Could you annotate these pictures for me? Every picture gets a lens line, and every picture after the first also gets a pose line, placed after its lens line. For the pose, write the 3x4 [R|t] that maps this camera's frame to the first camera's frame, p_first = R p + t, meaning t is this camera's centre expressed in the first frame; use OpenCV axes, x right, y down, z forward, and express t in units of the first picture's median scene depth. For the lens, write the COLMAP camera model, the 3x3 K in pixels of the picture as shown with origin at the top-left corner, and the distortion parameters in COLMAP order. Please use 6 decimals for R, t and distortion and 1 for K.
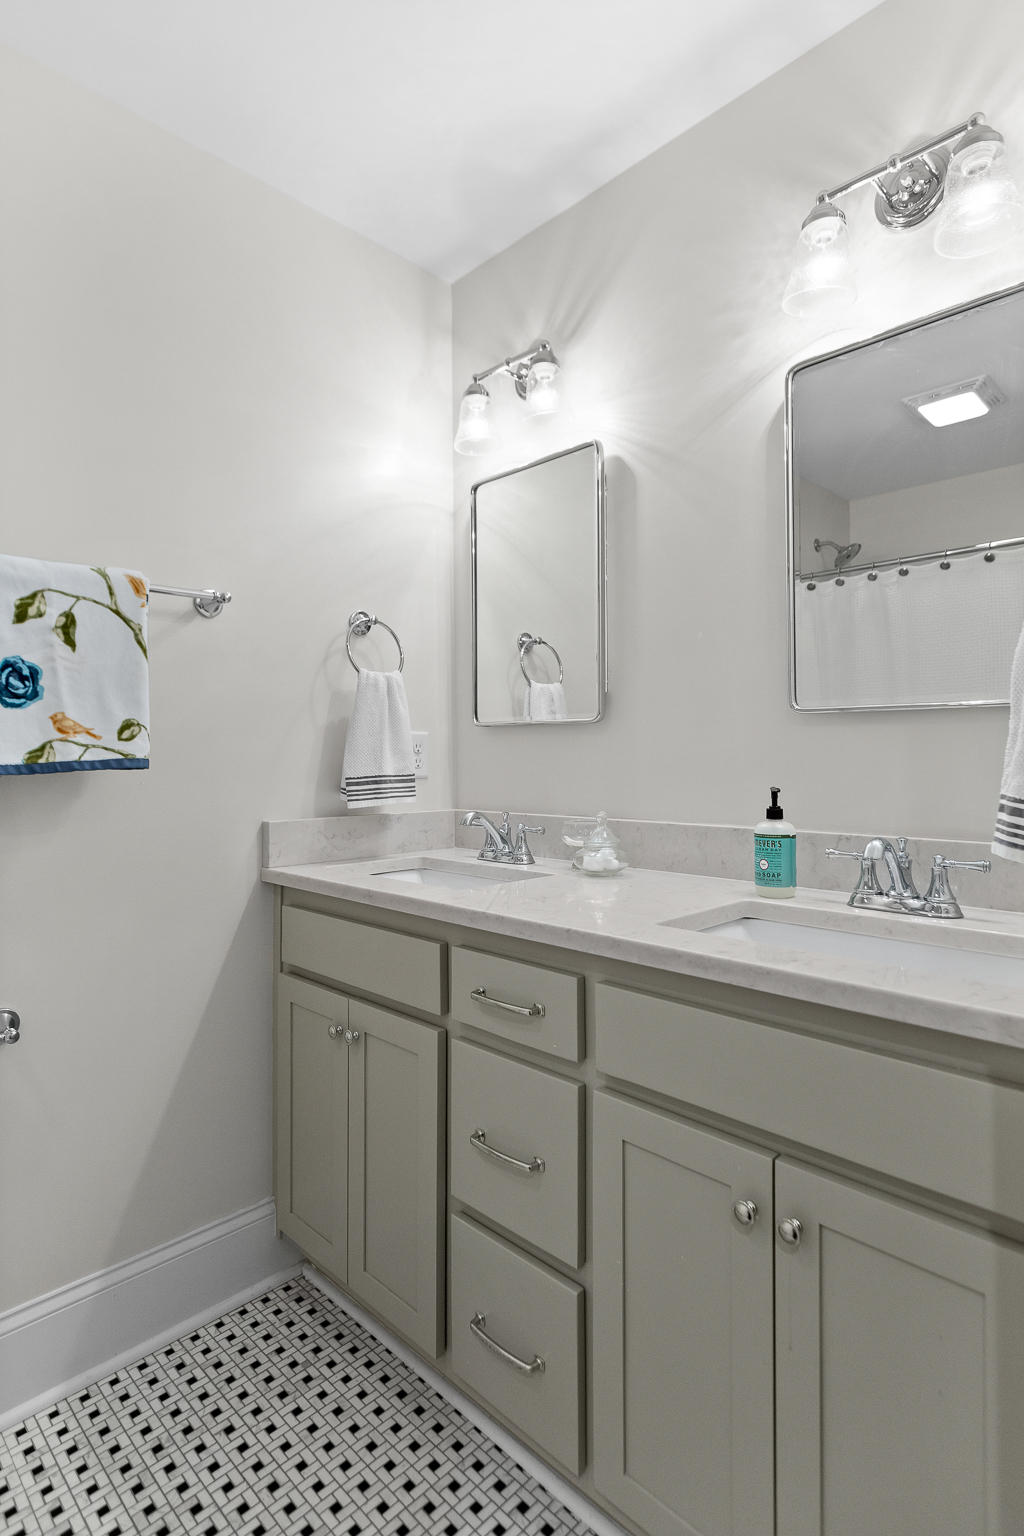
lens RADIAL K [[791.8, 0, 512.3], [0, 791.8, 759.9], [0, 0, 1]] dist [0.002918, 0.000942]
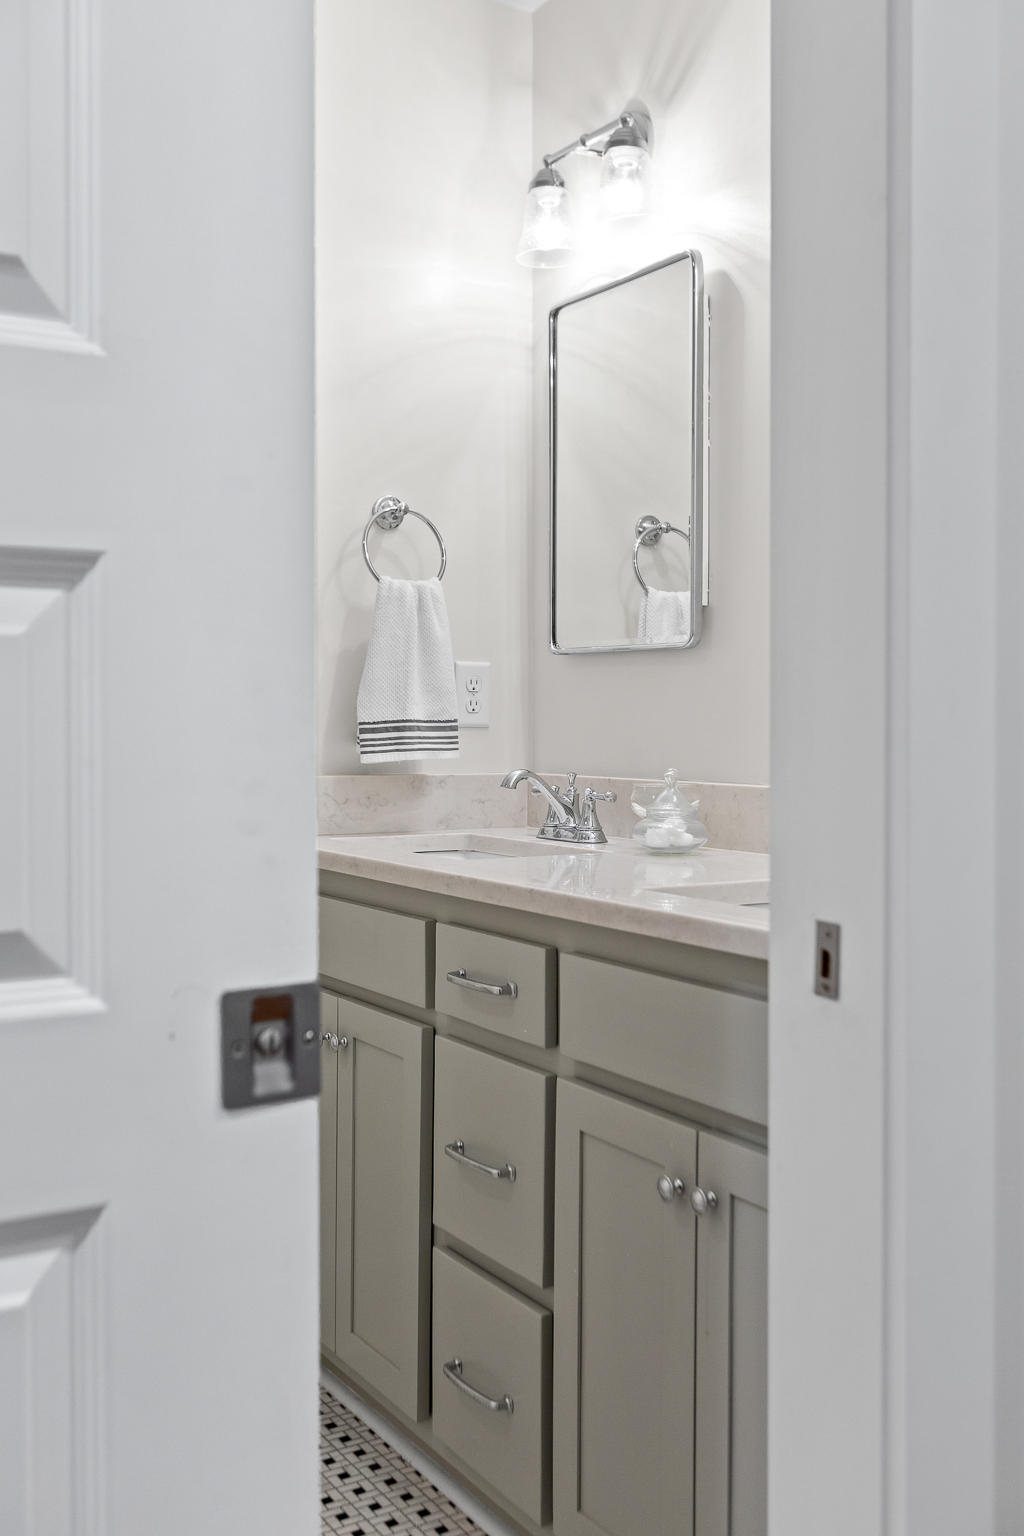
lens RADIAL K [[1497.8, 0, 512.0], [0, 1497.8, 768.0], [0, 0, 1]] dist [-0.001113, 0.004346]
pose [[0.973125, 0.015185, -0.229776, 0.255724], [-0.008532, 0.999516, 0.029921, 0.021793], [0.230119, -0.027157, 0.972783, -0.346650]]
